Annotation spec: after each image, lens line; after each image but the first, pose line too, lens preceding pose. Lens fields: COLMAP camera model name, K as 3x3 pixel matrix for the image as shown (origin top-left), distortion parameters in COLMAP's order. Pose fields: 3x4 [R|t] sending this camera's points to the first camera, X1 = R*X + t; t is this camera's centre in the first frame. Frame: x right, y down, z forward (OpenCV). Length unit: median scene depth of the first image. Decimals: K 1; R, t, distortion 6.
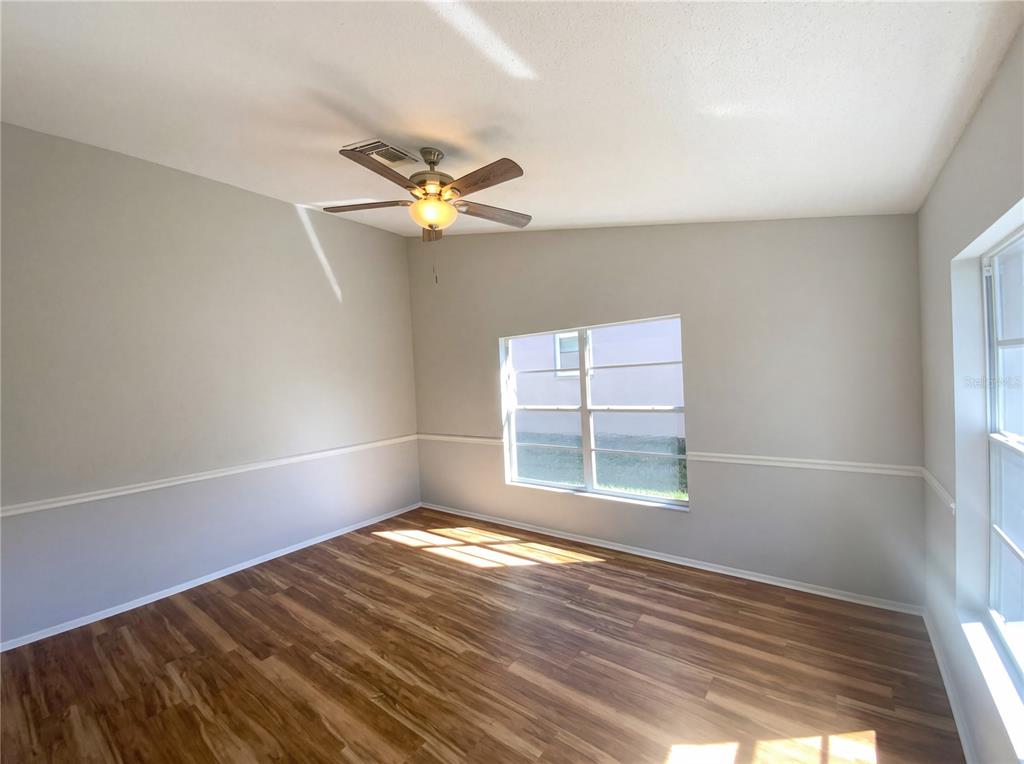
lens RADIAL K [[414.8, 0, 512.0], [0, 414.8, 382.0], [0, 0, 1]] dist [0.018001, -0.016151]
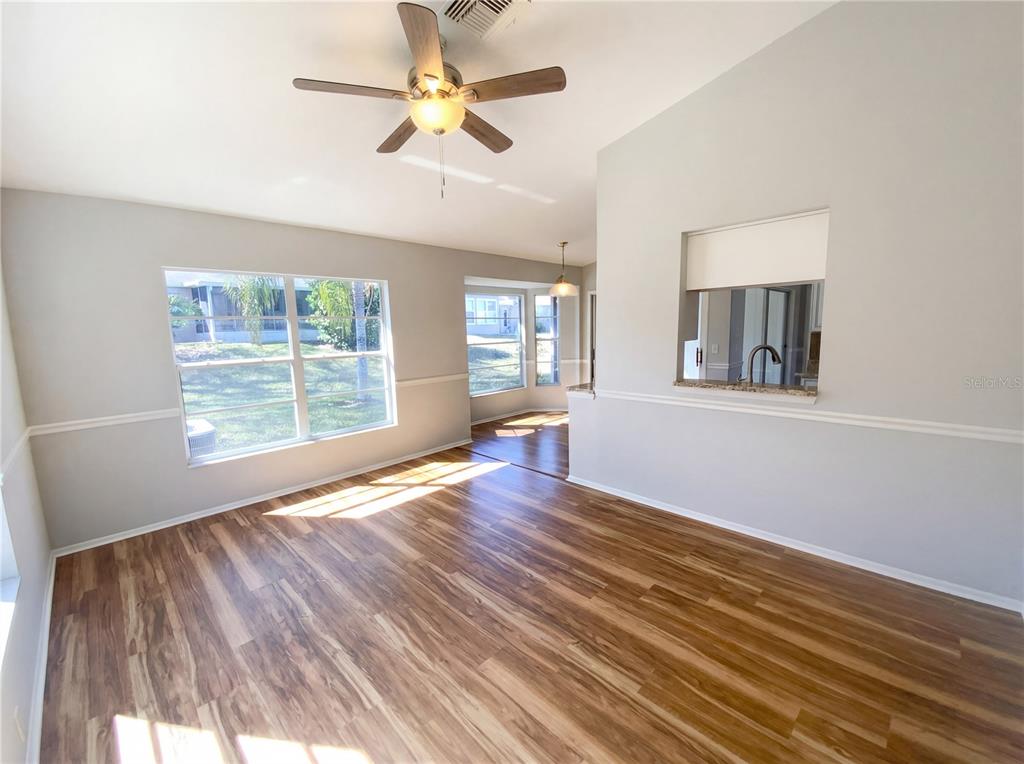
lens RADIAL K [[414.8, 0, 512.0], [0, 414.8, 382.0], [0, 0, 1]] dist [0.018001, -0.016151]
pose [[-0.987363, 0.058790, 0.147168, -0.348993], [0.078364, 0.988286, 0.130955, 0.036234], [-0.137745, 0.140832, -0.980404, 1.533308]]
